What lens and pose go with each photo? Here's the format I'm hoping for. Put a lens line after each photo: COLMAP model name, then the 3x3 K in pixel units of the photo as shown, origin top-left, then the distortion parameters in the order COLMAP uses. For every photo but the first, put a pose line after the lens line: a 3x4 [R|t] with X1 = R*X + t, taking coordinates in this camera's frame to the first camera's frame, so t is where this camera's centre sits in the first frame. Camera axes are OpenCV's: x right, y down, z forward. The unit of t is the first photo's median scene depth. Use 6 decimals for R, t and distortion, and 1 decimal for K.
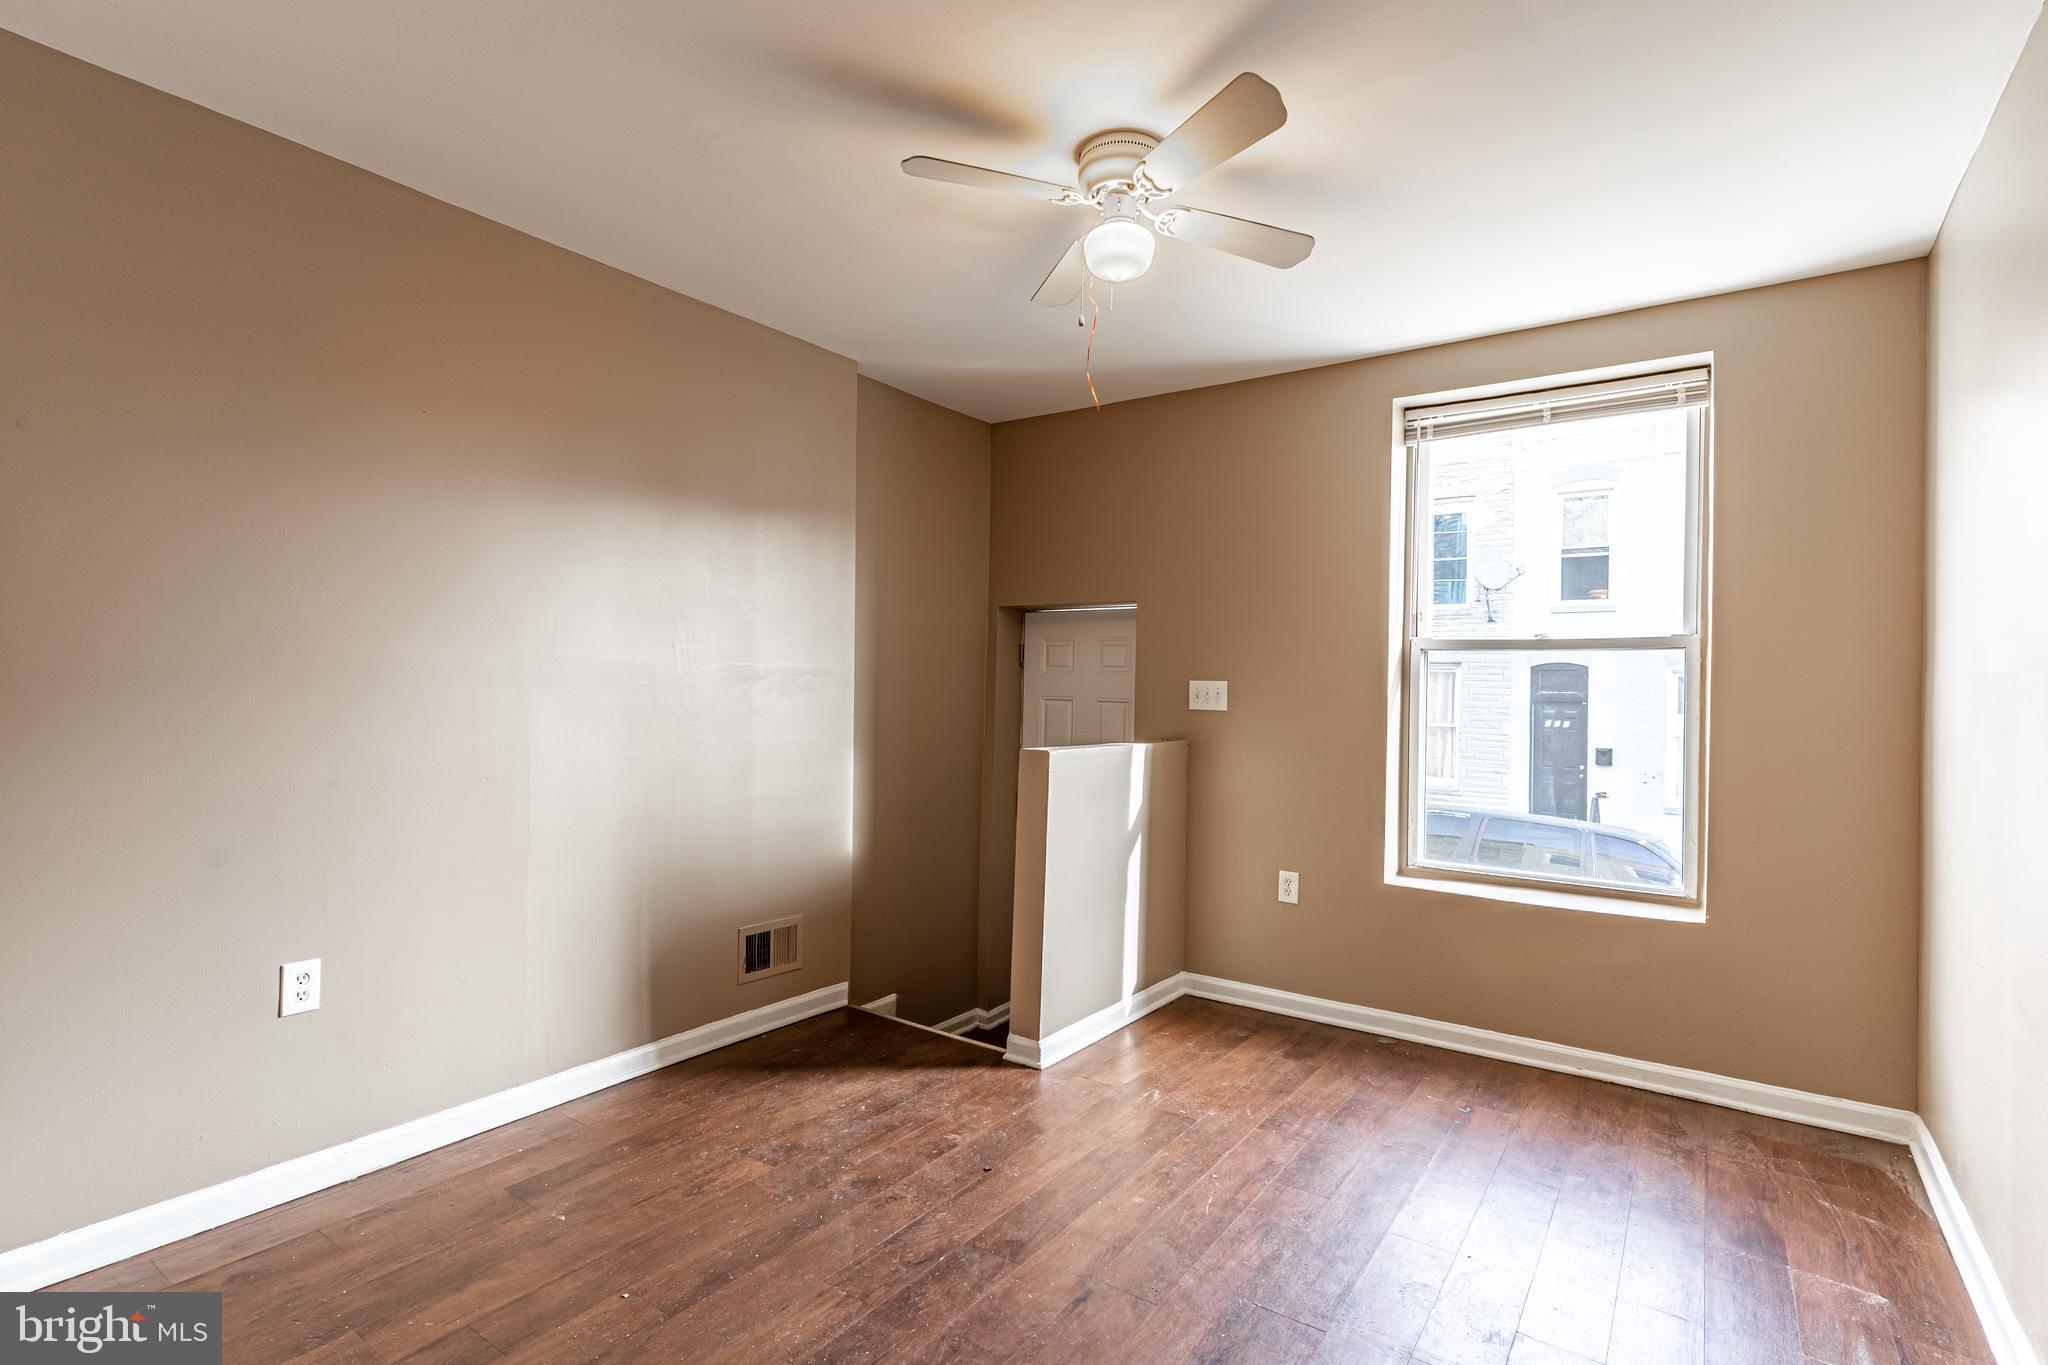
lens RADIAL K [[974.2, 0, 1024.0], [0, 974.2, 682.5], [0, 0, 1]] dist [0.001780, 0.000830]
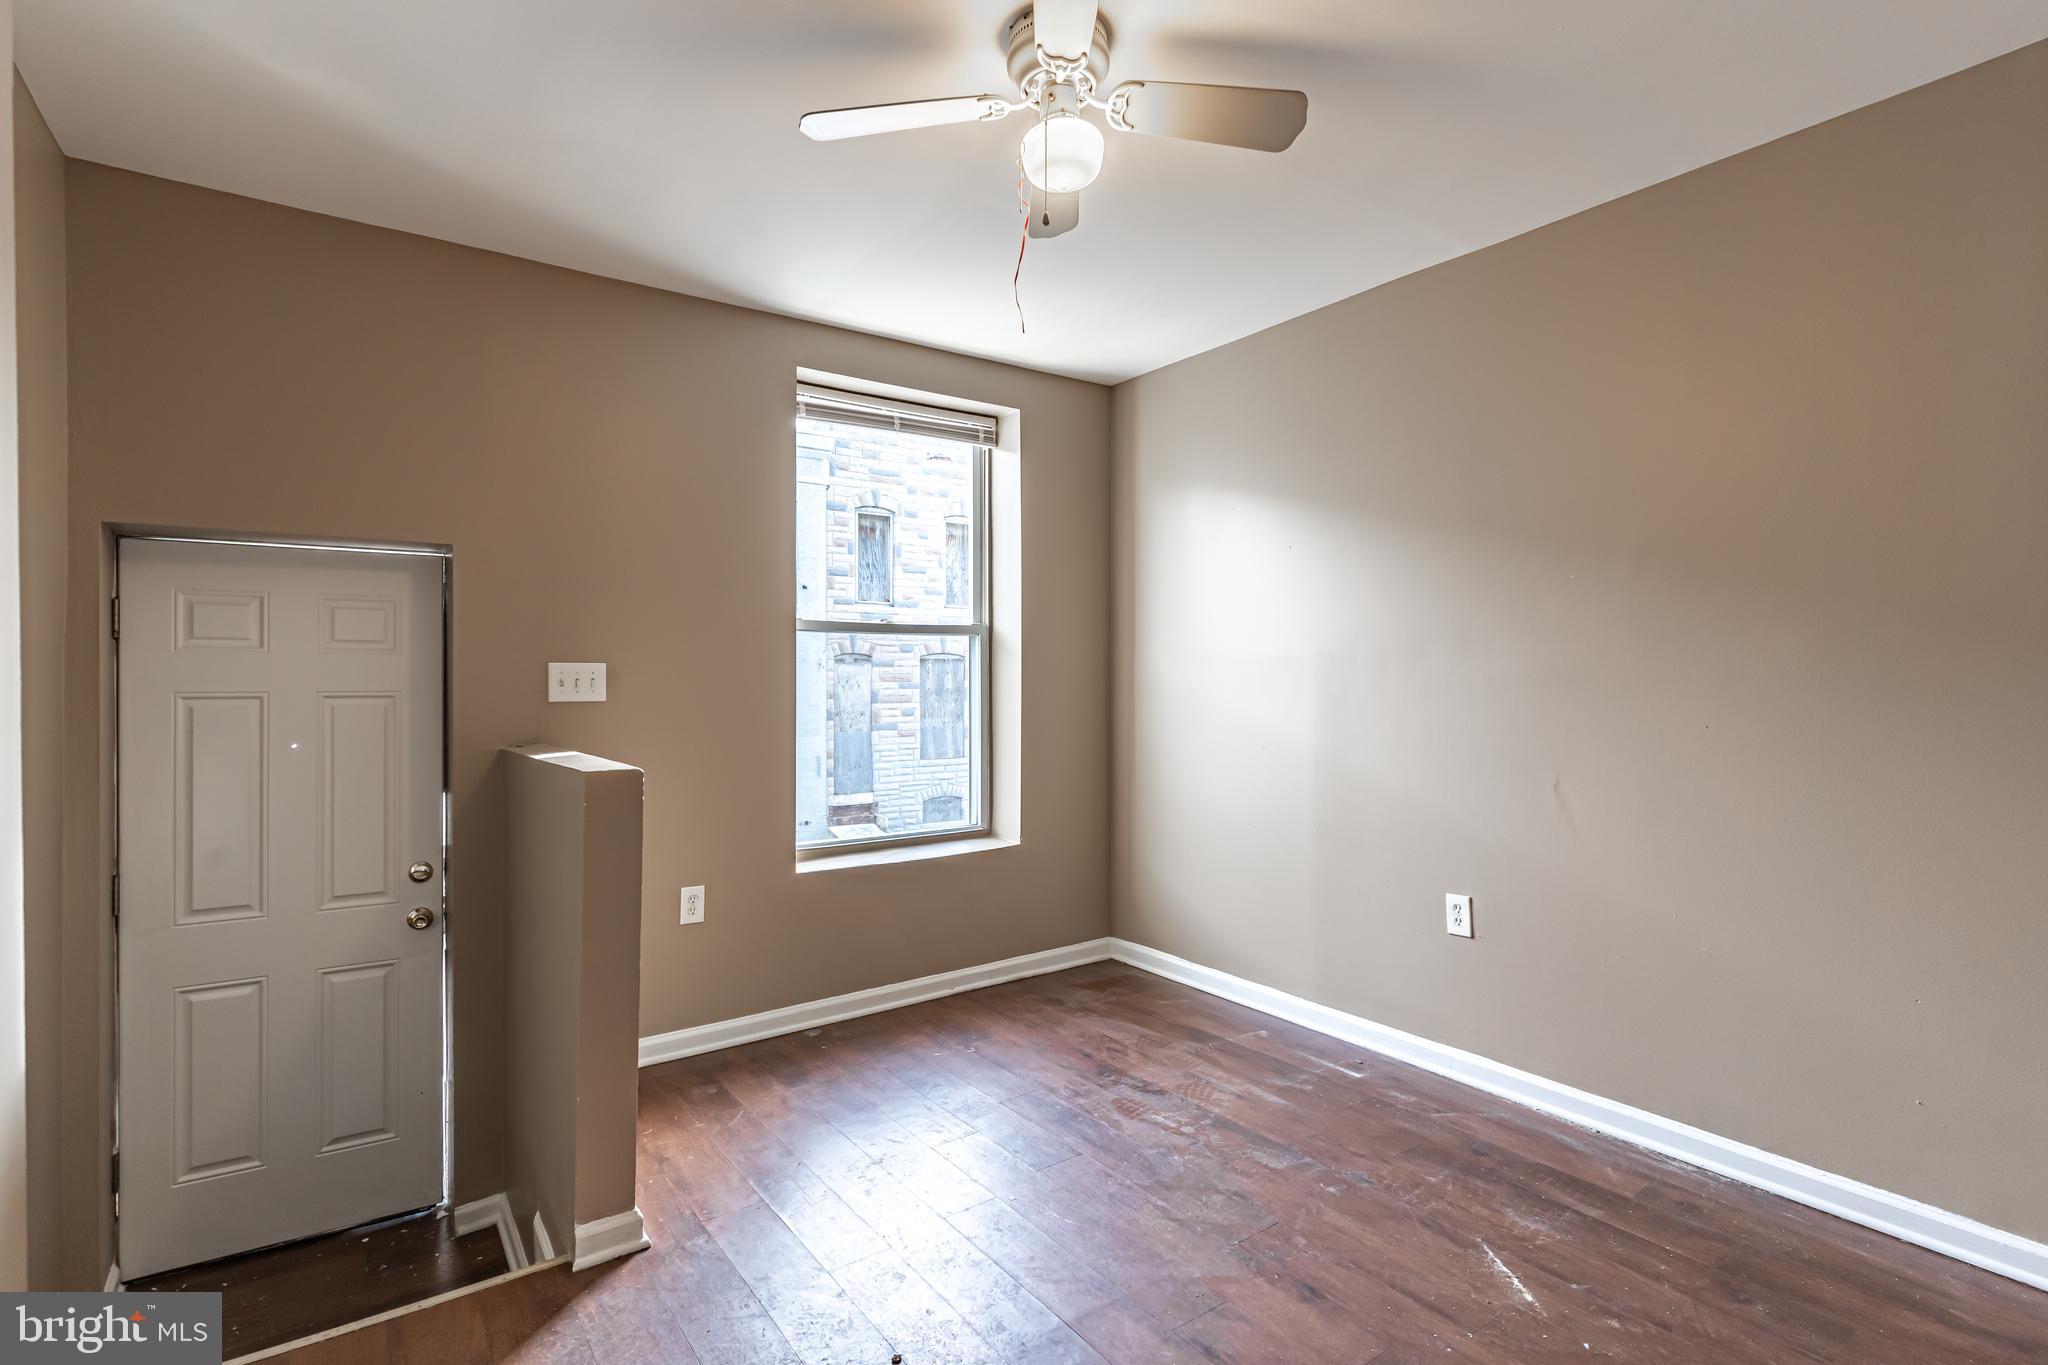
lens RADIAL K [[974.2, 0, 1024.0], [0, 974.2, 682.5], [0, 0, 1]] dist [0.001780, 0.000830]
pose [[0.330996, -0.024284, 0.943320, -0.506984], [0.004614, 0.999699, 0.024116, -0.003812], [-0.943621, -0.003630, 0.331008, 0.525330]]
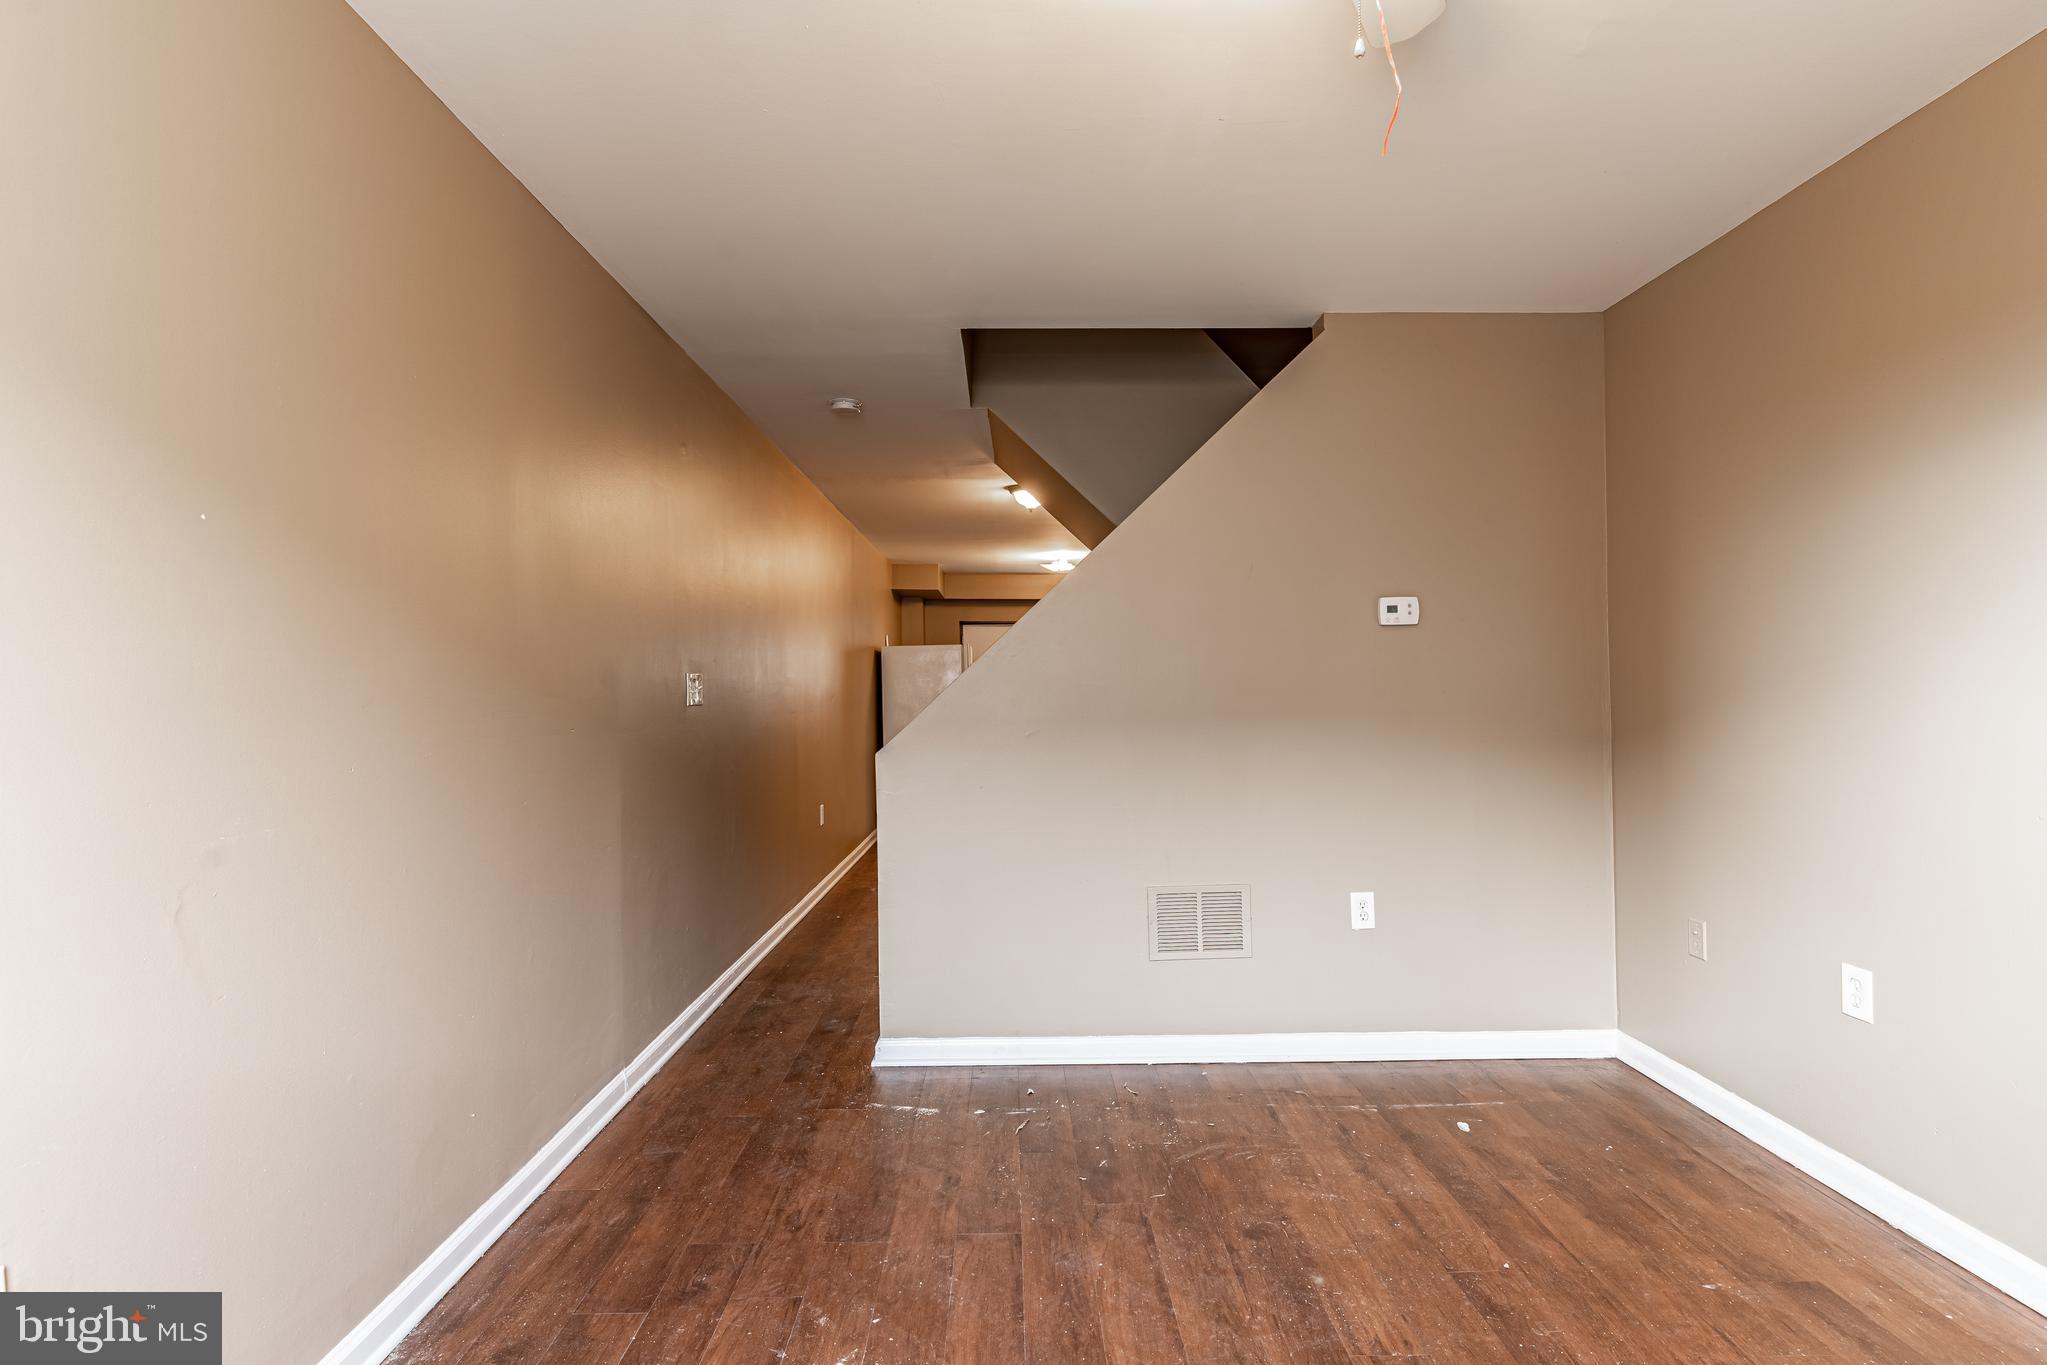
lens RADIAL K [[973.8, 0, 1023.5], [0, 973.8, 682.5], [0, 0, 1]] dist [0.001780, 0.000830]
pose [[-0.806794, -0.015434, -0.590632, 0.391774], [-0.001334, 0.999704, -0.024302, 0.014181], [0.590832, -0.018819, -0.806575, 0.941782]]
